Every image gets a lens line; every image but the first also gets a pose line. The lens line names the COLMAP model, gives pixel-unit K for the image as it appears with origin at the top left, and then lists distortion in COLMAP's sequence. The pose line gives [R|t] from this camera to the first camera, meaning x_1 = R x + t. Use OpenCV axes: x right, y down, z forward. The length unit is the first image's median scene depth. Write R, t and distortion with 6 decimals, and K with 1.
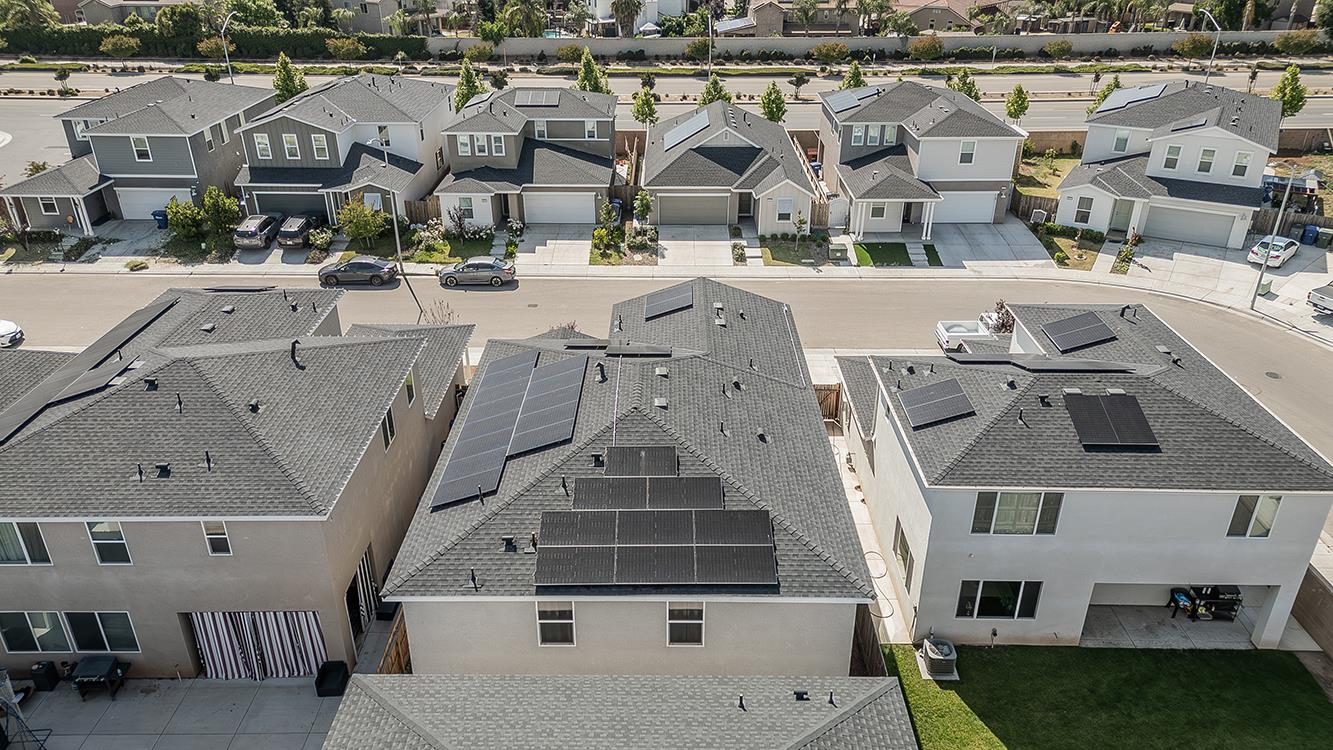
lens RADIAL K [[928.7, 0, 664.1], [0, 928.7, 373.8], [0, 0, 1]] dist [0.081451, -0.049835]
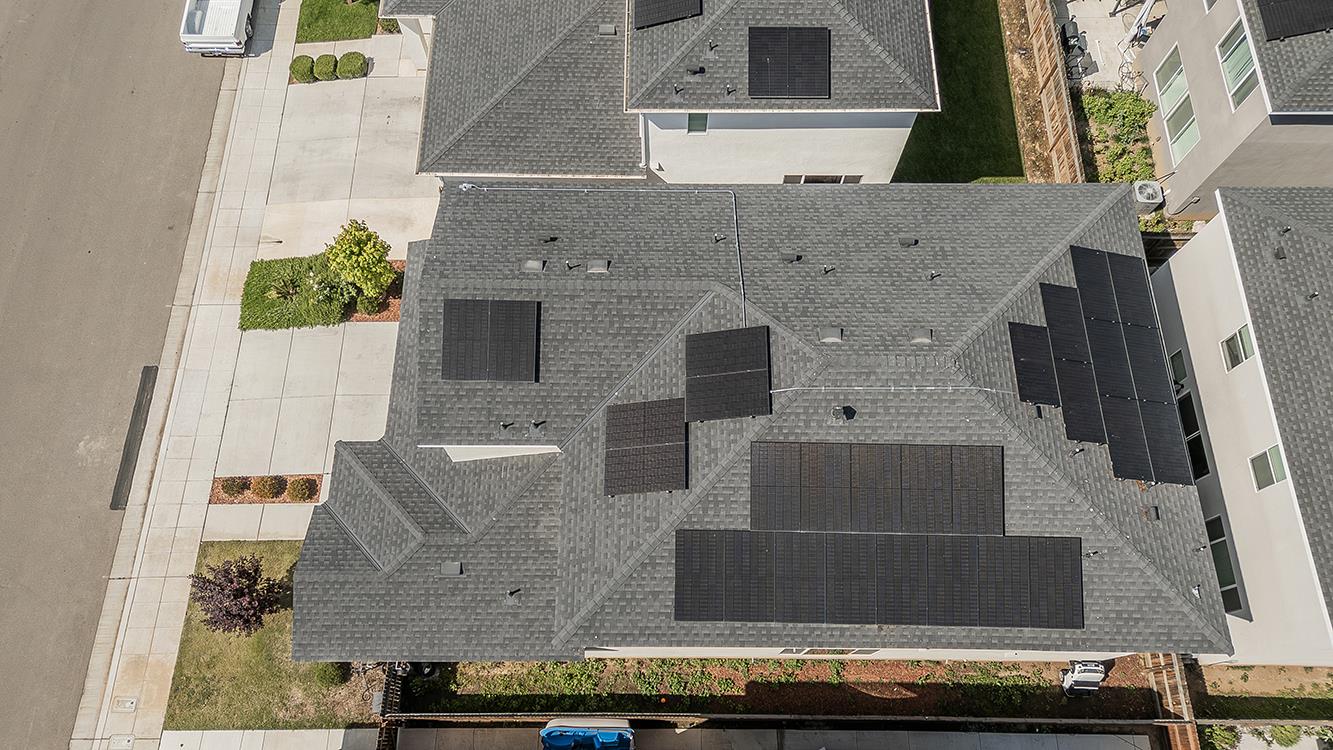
lens RADIAL K [[928.7, 0, 664.1], [0, 928.7, 373.8], [0, 0, 1]] dist [0.081451, -0.049835]
pose [[-0.004157, -0.925852, 0.377864, -0.315216], [0.448940, 0.335919, 0.828017, -0.674176], [-0.893552, 0.173080, 0.414256, 0.847215]]
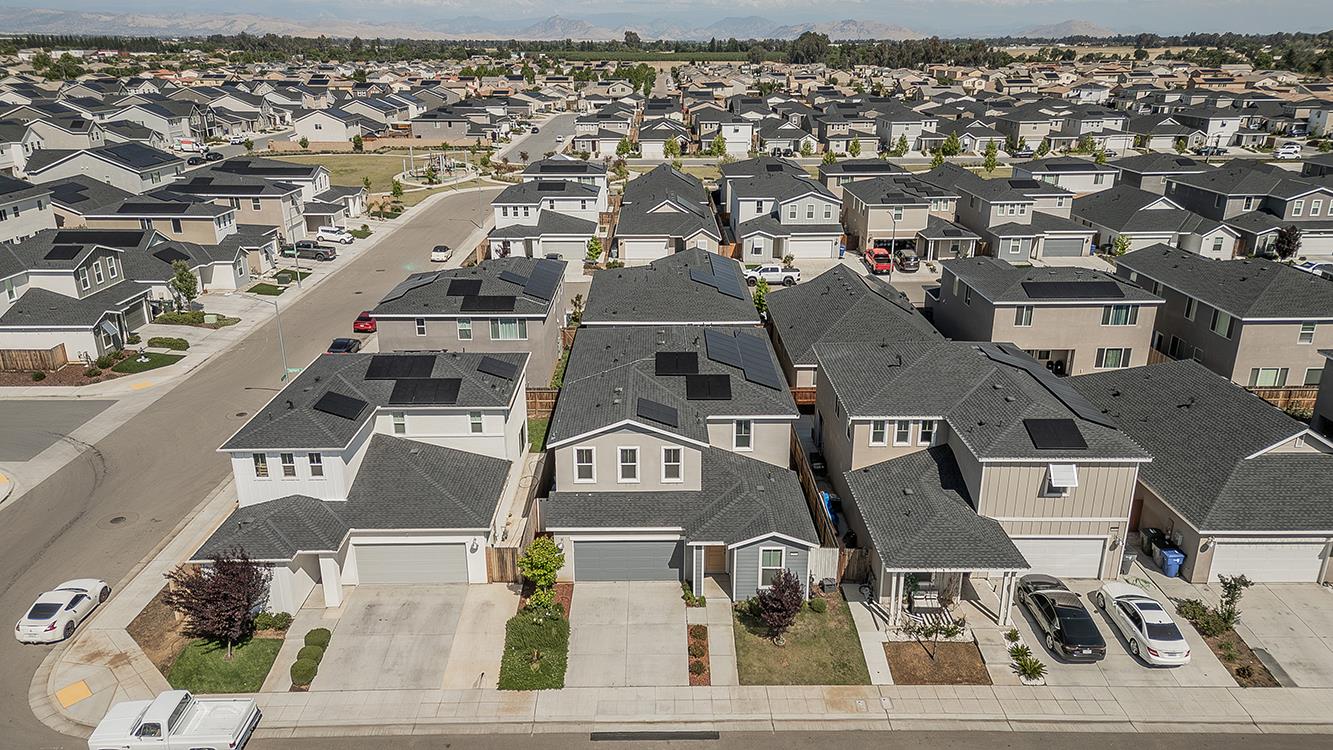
lens RADIAL K [[928.7, 0, 664.1], [0, 928.7, 373.8], [0, 0, 1]] dist [0.081451, -0.049835]
pose [[-0.999844, 0.006406, -0.016437, 0.020898], [-0.007541, 0.687159, 0.726468, -1.248142], [0.015949, 0.726479, -0.687003, 2.294104]]
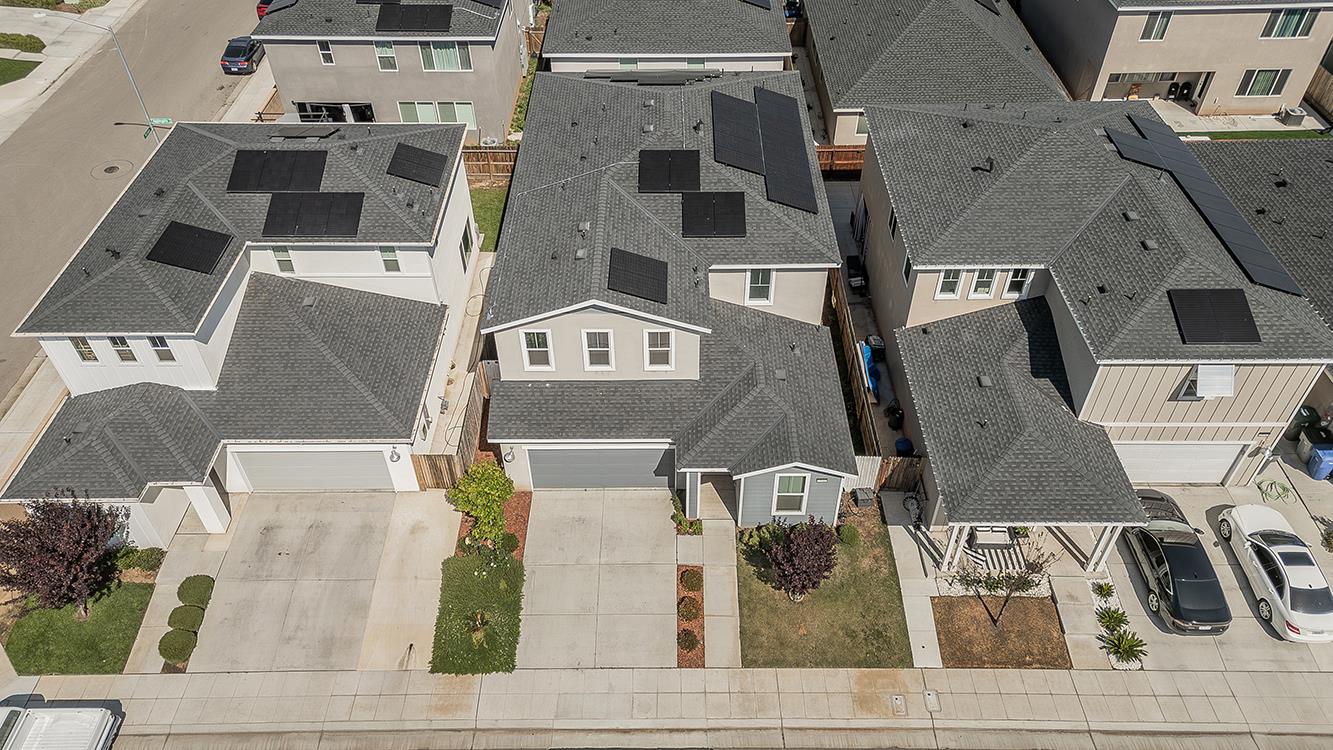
lens RADIAL K [[941.4, 0, 662.8], [0, 941.4, 373.0], [0, 0, 1]] dist [0.079808, -0.051198]
pose [[-0.999963, 0.008645, 0.000419, -0.020262], [0.003361, 0.343196, 0.939258, -1.074339], [0.007976, 0.939224, -0.343212, 1.771307]]
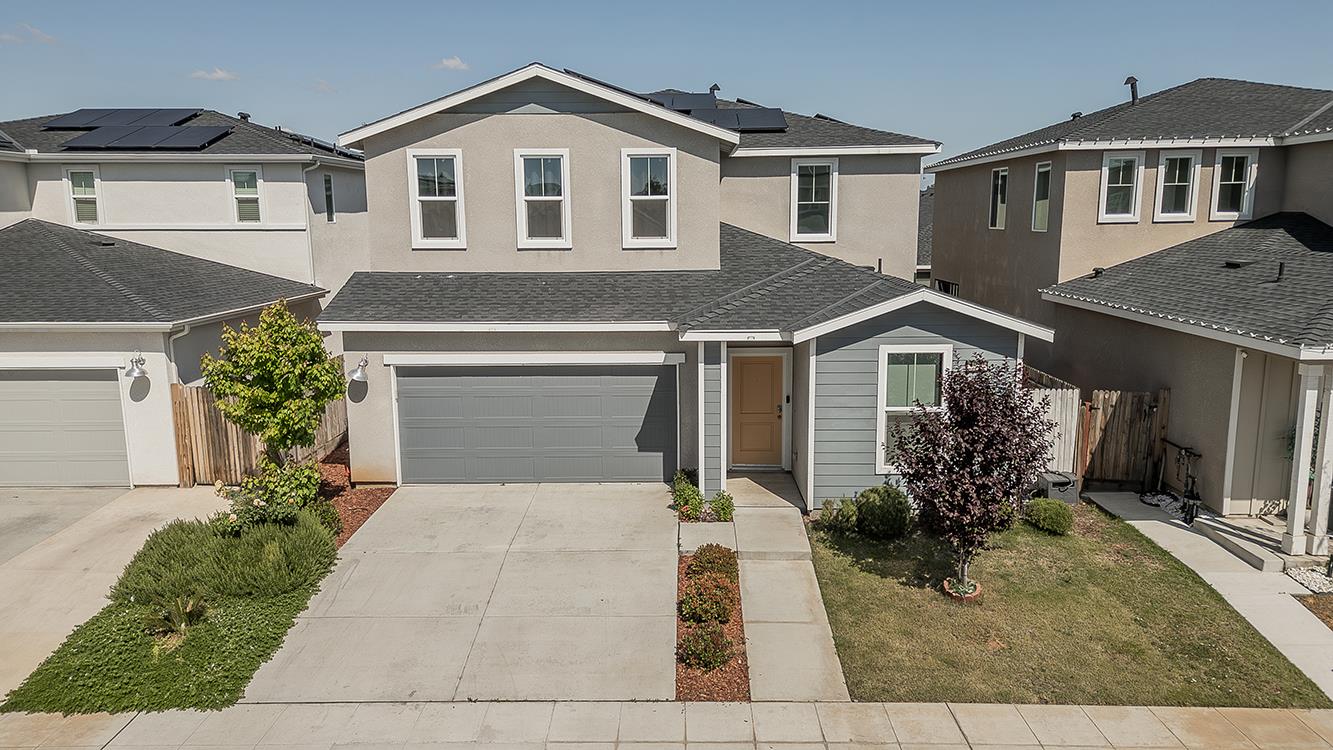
lens RADIAL K [[928.7, 0, 664.1], [0, 928.7, 373.8], [0, 0, 1]] dist [0.081451, -0.049835]
pose [[-0.999874, 0.005816, 0.014736, -0.034233], [0.013484, 0.800712, 0.598898, -0.337755], [-0.008316, 0.599021, -0.800690, 1.937793]]
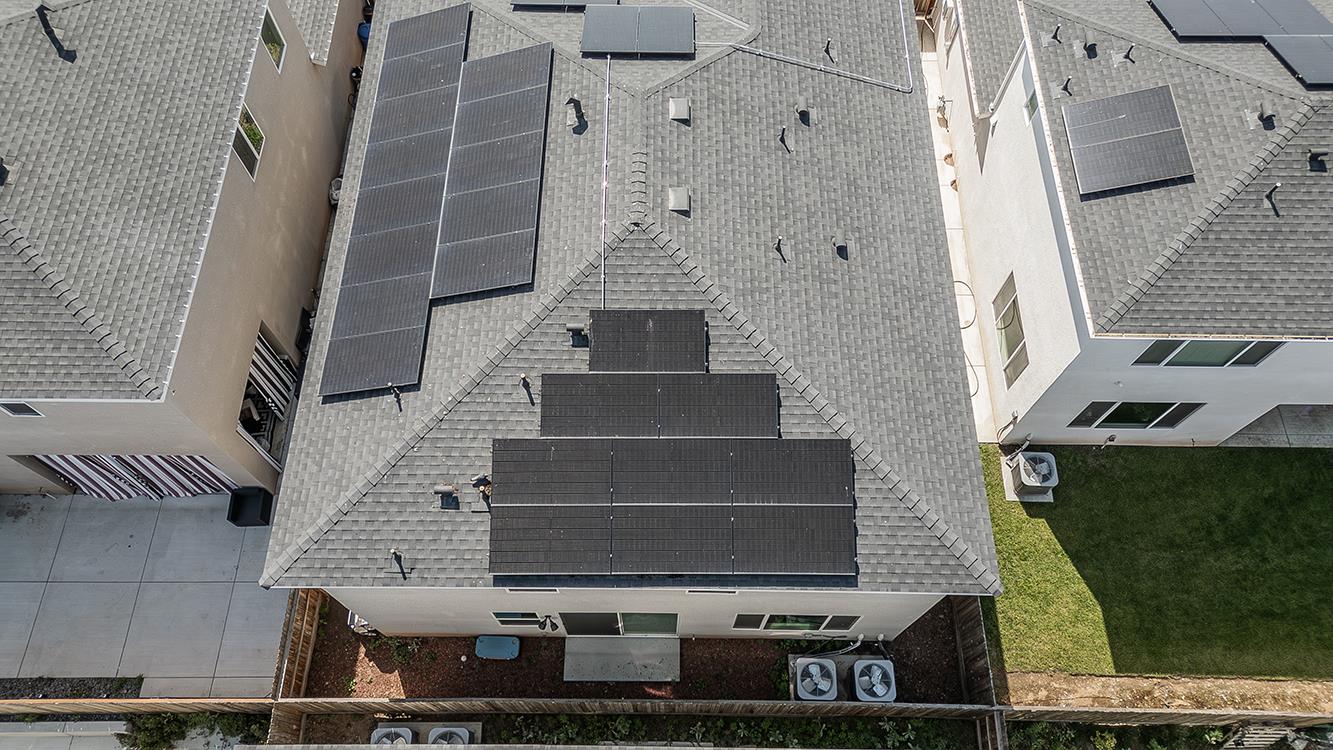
lens RADIAL K [[928.7, 0, 664.1], [0, 928.7, 373.8], [0, 0, 1]] dist [0.081451, -0.049835]
pose [[0.999983, 0.003646, 0.004519, -0.014755], [-0.005627, 0.800477, 0.599337, -0.230285], [-0.001432, -0.599353, 0.800484, 0.440292]]
